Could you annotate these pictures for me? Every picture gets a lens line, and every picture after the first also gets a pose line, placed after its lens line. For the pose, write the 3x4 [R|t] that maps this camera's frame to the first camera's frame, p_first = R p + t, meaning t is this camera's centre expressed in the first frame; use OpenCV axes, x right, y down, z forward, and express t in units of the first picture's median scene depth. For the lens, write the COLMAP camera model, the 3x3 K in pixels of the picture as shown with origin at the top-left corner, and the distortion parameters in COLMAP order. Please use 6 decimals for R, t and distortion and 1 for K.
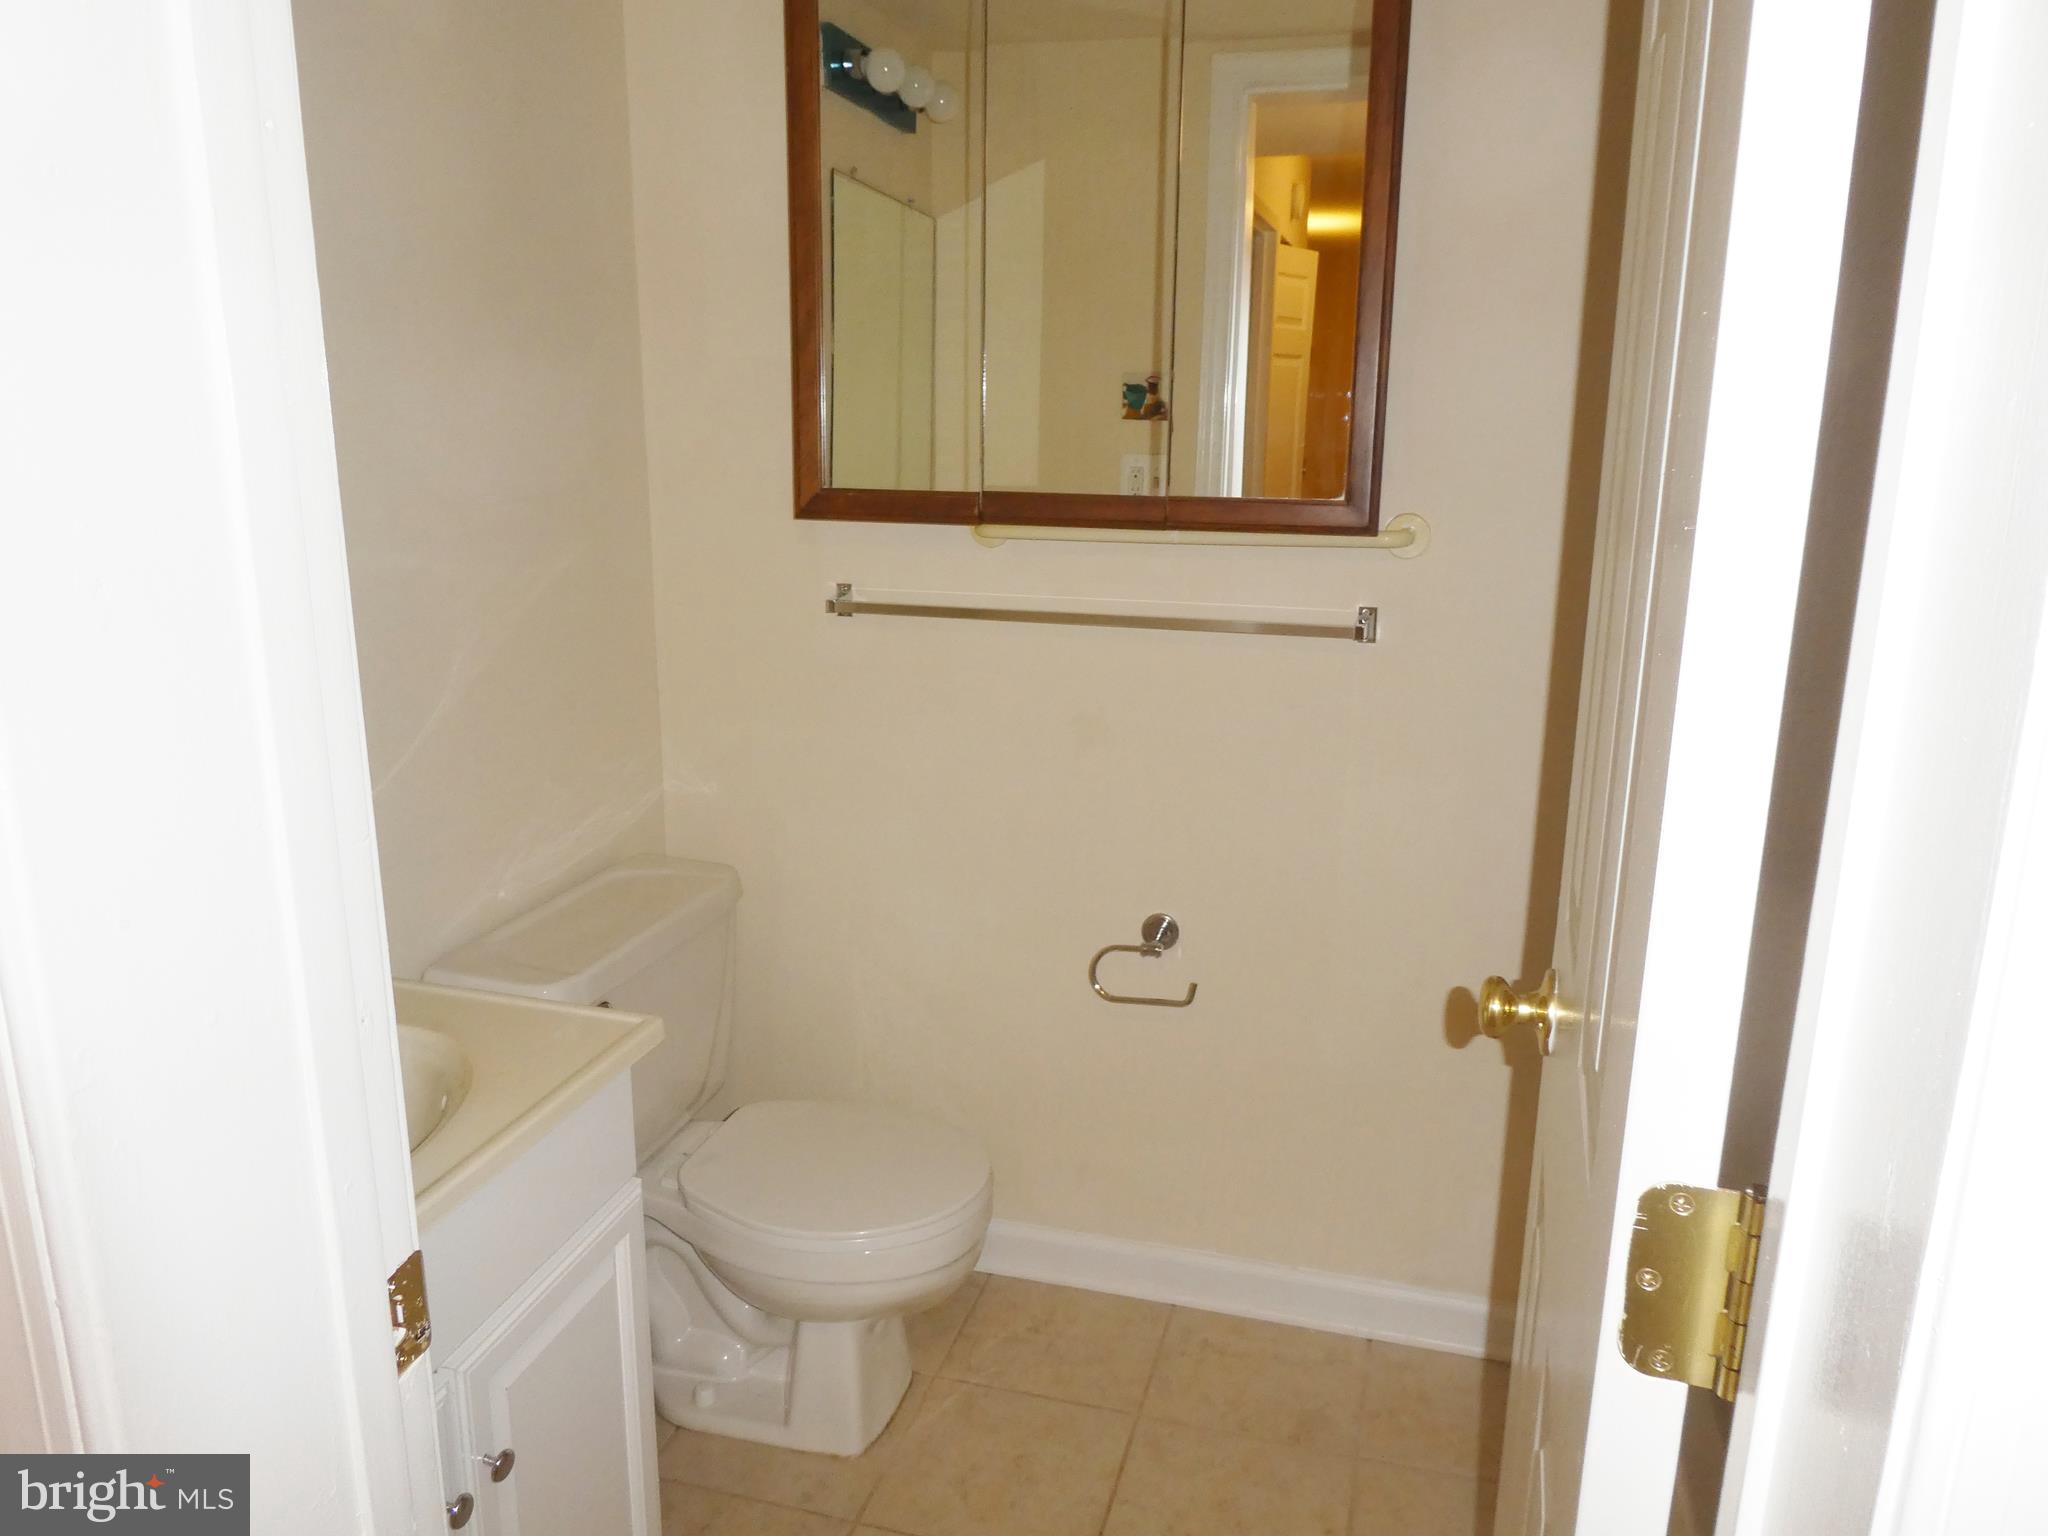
lens RADIAL K [[1481.3, 0, 1021.6], [0, 1481.3, 760.7], [0, 0, 1]] dist [-0.022540, 0.003856]
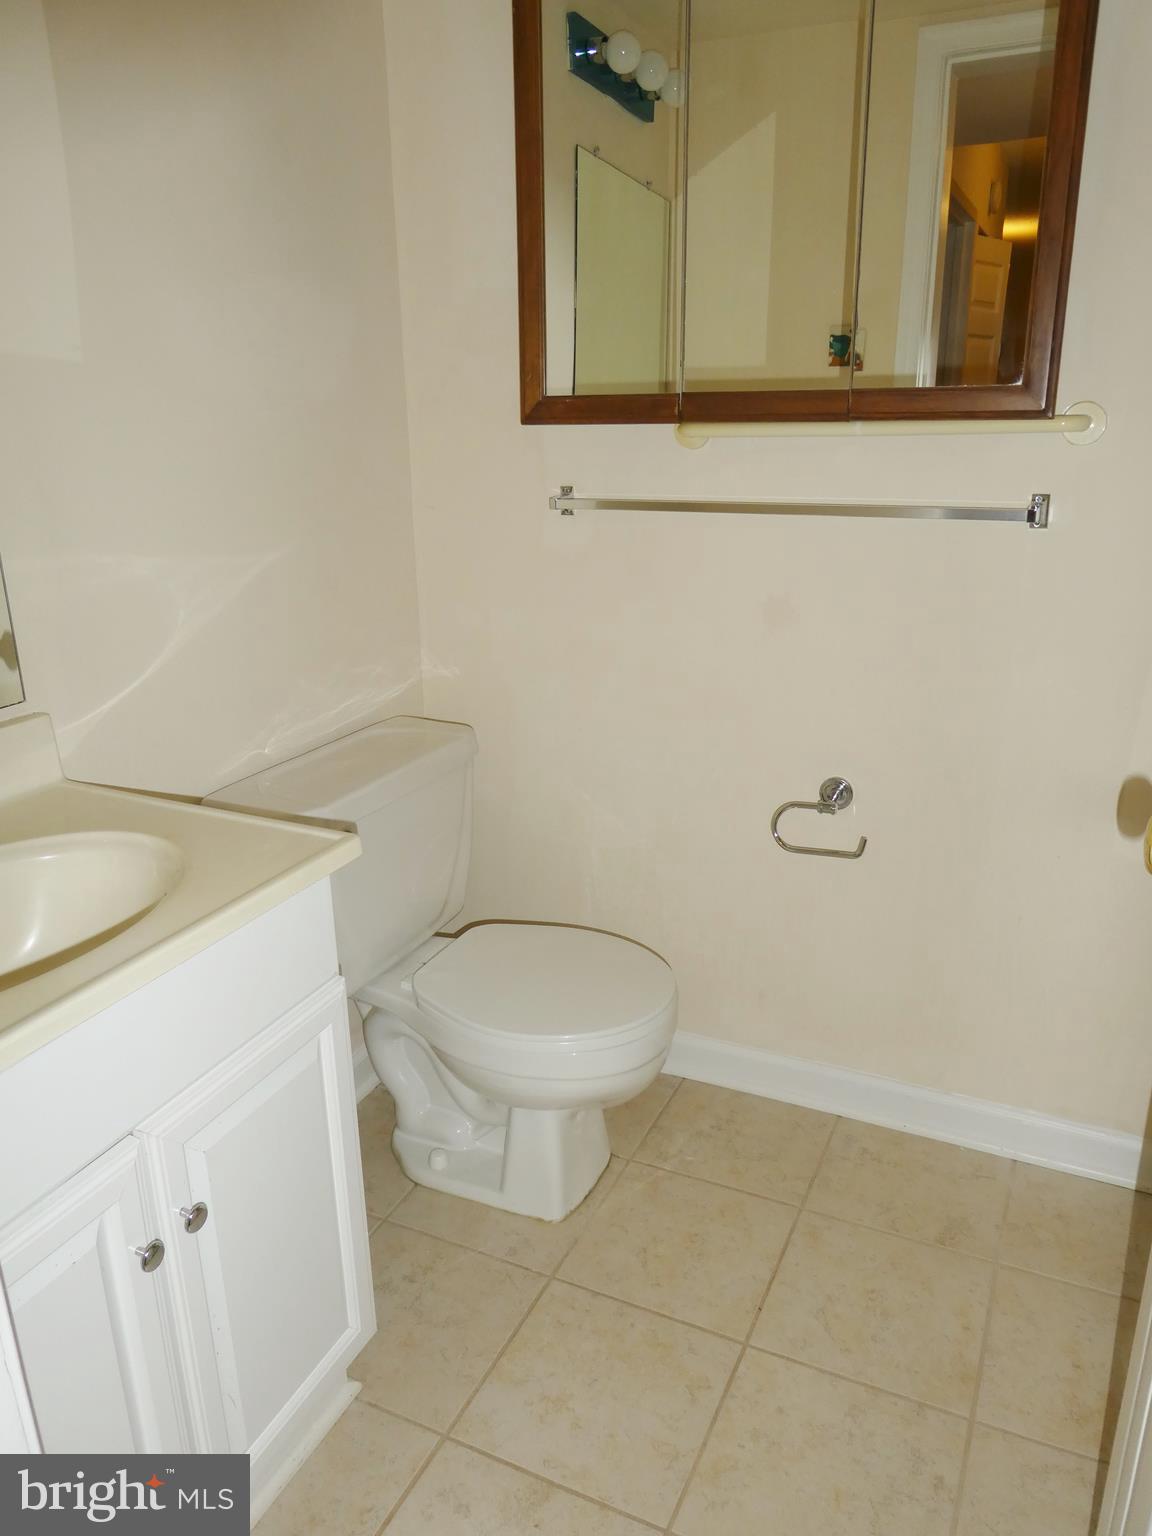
lens RADIAL K [[1111.0, 0, 576.0], [0, 1111.0, 768.0], [0, 0, 1]] dist [-0.022540, 0.003856]
pose [[0.986077, 0.026661, -0.164140, 0.038000], [-0.015303, 0.997424, 0.070082, 0.042500], [0.165586, -0.066594, 0.983944, 0.141532]]
